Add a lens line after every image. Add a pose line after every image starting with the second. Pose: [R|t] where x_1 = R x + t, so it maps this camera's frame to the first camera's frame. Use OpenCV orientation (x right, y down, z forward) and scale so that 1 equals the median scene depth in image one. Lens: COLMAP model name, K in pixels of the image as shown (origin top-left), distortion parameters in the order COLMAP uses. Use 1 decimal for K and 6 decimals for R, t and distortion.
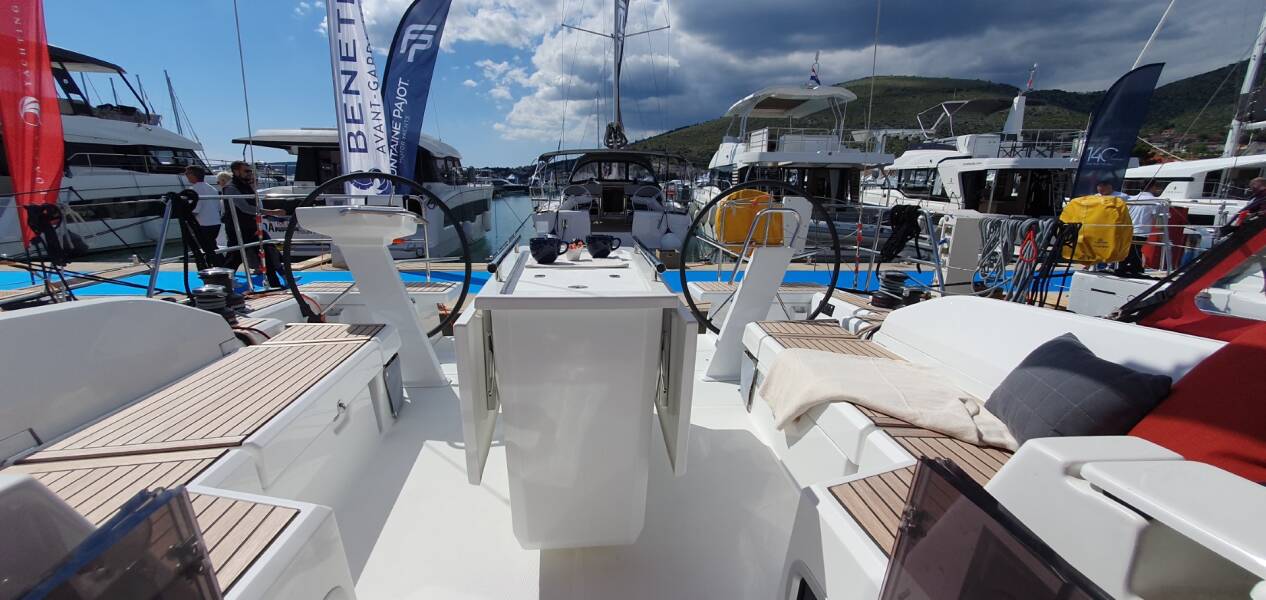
lens RADIAL K [[500.1, 0, 633.0], [0, 500.1, 300.0], [0, 0, 1]] dist [-0.001553, 0.000224]
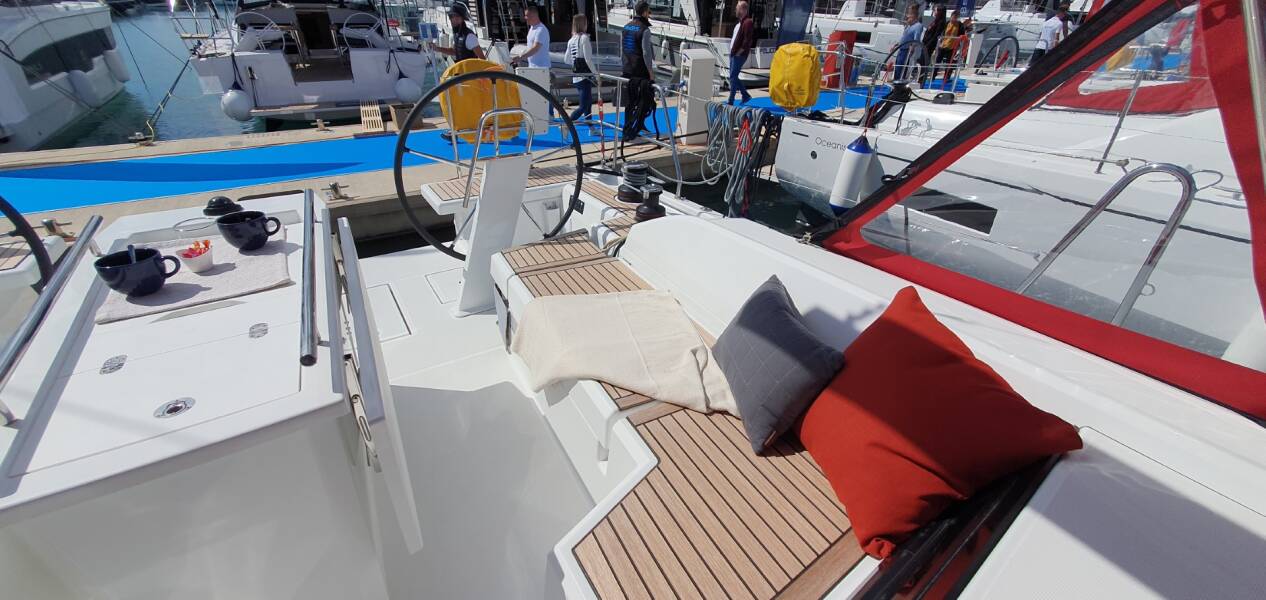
lens RADIAL K [[503.8, 0, 633.0], [0, 503.8, 300.0], [0, 0, 1]] dist [0.010095, 0.000406]
pose [[0.895313, -0.227361, 0.383042, 0.088658], [0.103720, 0.942697, 0.317120, -0.132495], [-0.433193, -0.244193, 0.867591, 0.089406]]
